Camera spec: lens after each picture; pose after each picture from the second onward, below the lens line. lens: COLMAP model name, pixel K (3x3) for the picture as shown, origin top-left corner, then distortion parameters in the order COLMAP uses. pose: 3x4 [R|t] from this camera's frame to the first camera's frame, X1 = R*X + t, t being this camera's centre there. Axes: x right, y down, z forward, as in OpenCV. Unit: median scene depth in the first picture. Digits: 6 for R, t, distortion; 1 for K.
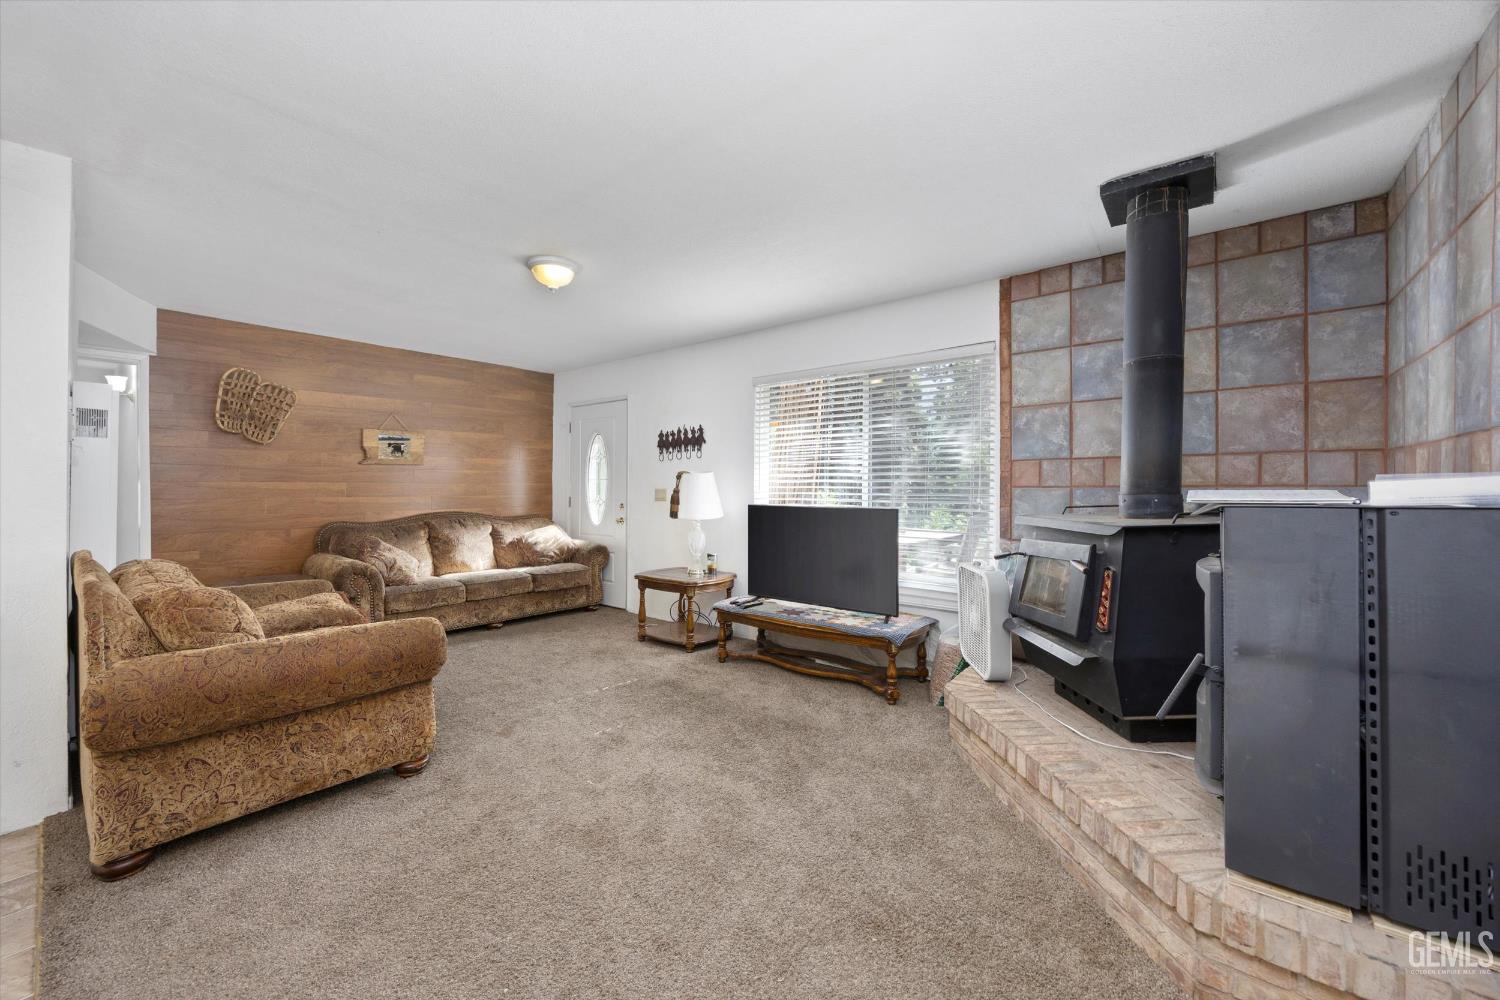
lens RADIAL K [[577.2, 0, 741.4], [0, 577.2, 489.8], [0, 0, 1]] dist [-0.000924, -0.000410]
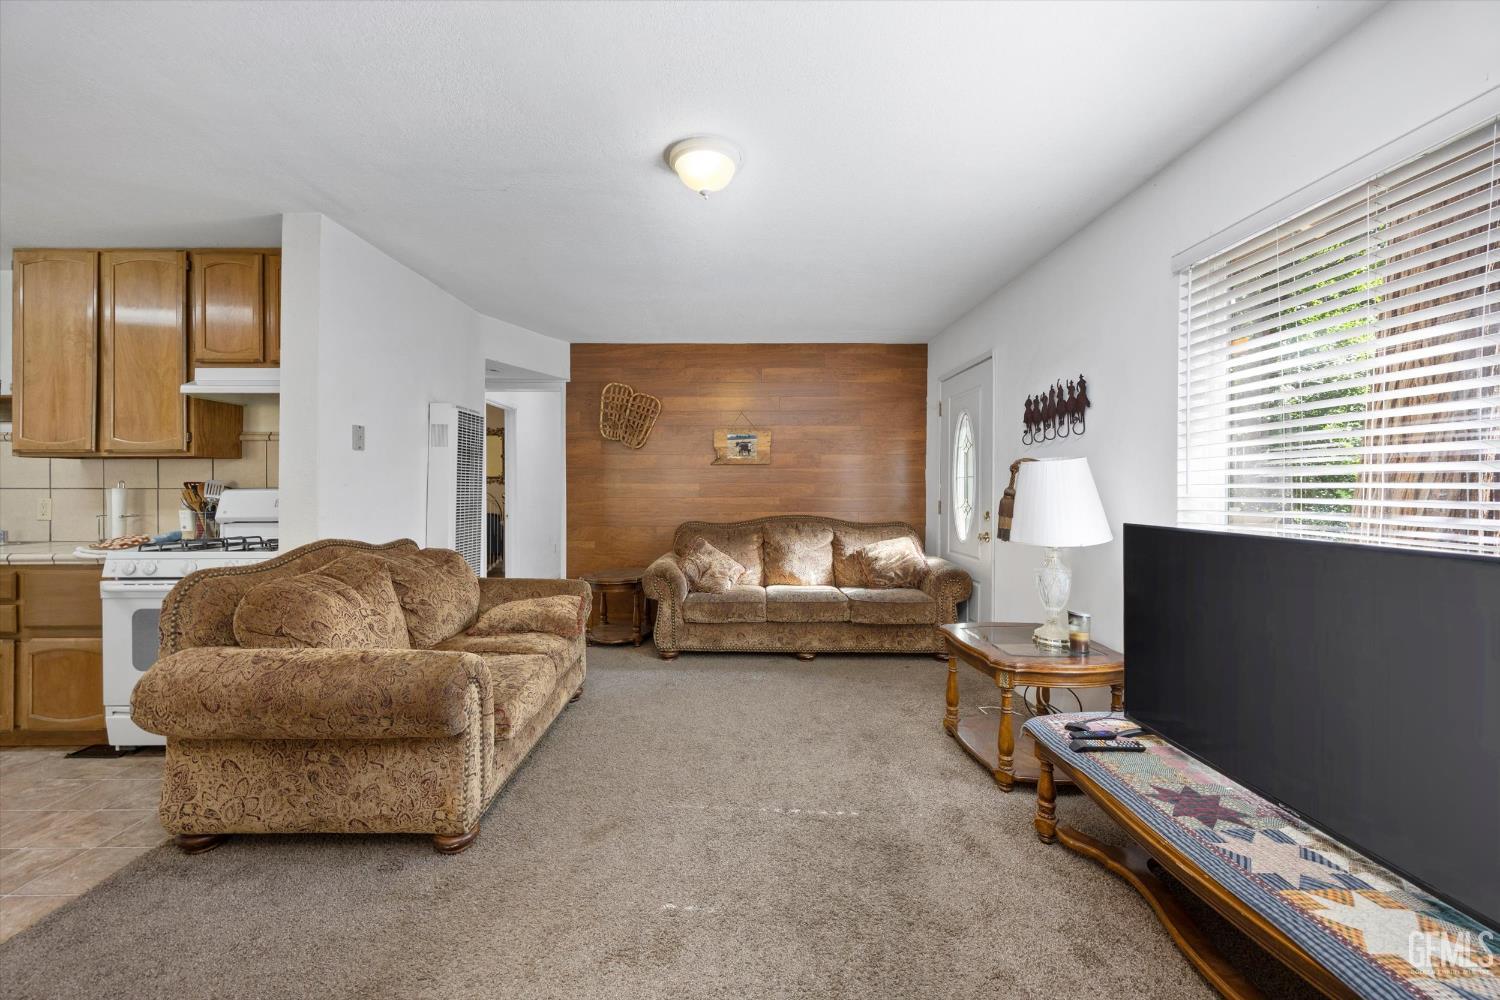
lens RADIAL K [[577.2, 0, 741.4], [0, 577.2, 489.8], [0, 0, 1]] dist [-0.000924, -0.000410]
pose [[0.646592, 0.001583, -0.762835, 0.141332], [-0.005135, 0.999984, -0.002278, 0.000945], [0.762819, 0.005390, 0.646590, 0.394235]]
